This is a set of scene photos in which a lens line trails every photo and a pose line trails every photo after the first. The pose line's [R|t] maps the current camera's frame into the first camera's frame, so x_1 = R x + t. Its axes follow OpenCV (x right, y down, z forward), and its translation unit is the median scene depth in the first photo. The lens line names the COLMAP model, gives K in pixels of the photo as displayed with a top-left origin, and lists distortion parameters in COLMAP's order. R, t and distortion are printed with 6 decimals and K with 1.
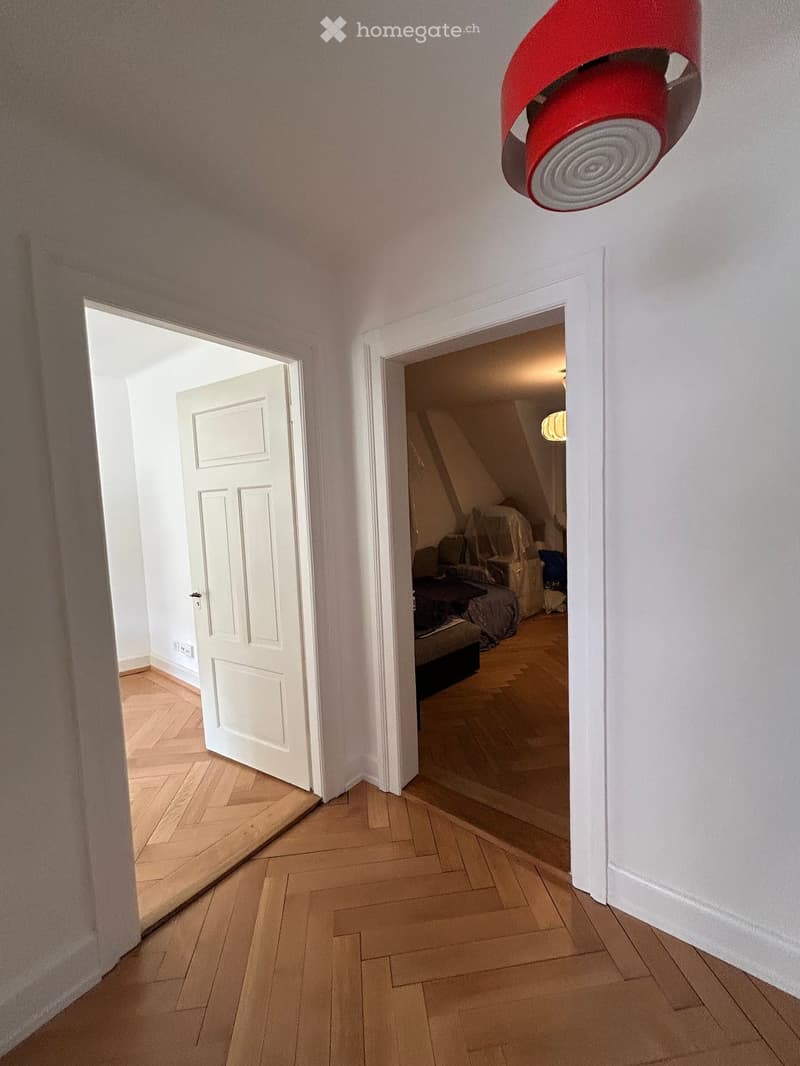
lens RADIAL K [[434.3, 0, 400.0], [0, 434.3, 533.0], [0, 0, 1]] dist [0.002002, 0.000017]
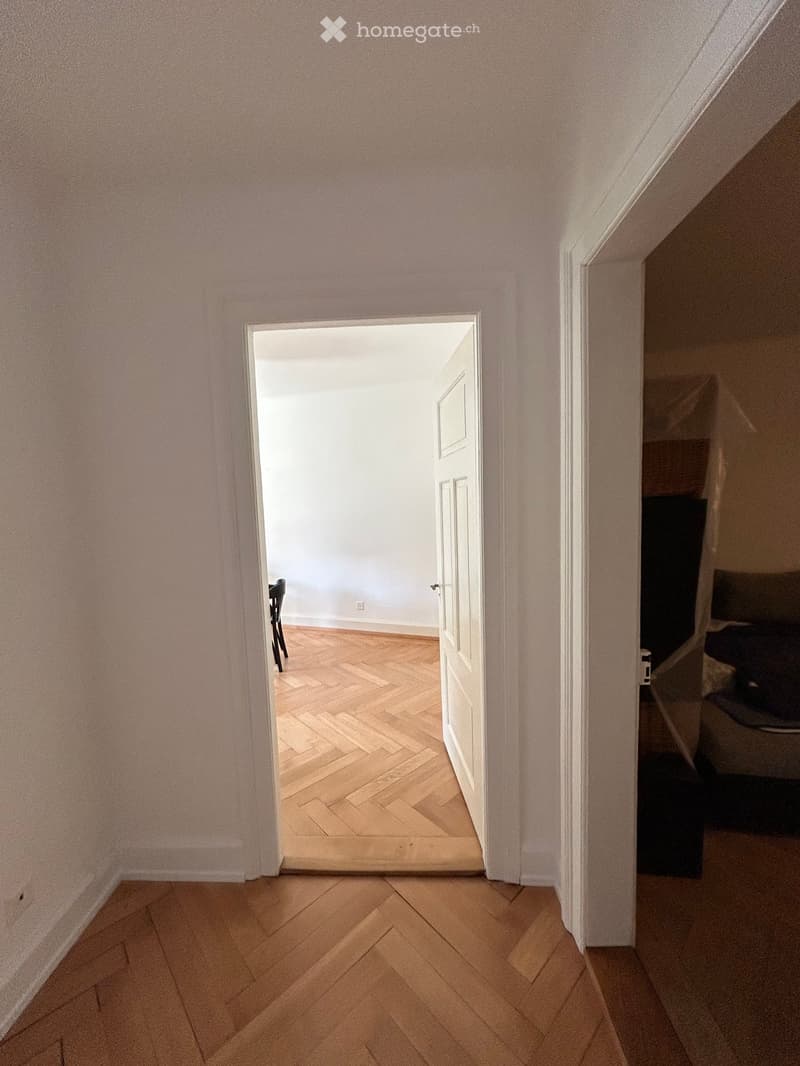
lens RADIAL K [[434.3, 0, 400.0], [0, 434.3, 533.0], [0, 0, 1]] dist [0.002002, 0.000017]
pose [[0.579459, 0.090740, -0.809934, 0.319012], [-0.049402, 0.995866, 0.076227, -0.058801], [0.813503, -0.004158, 0.581546, 0.410453]]
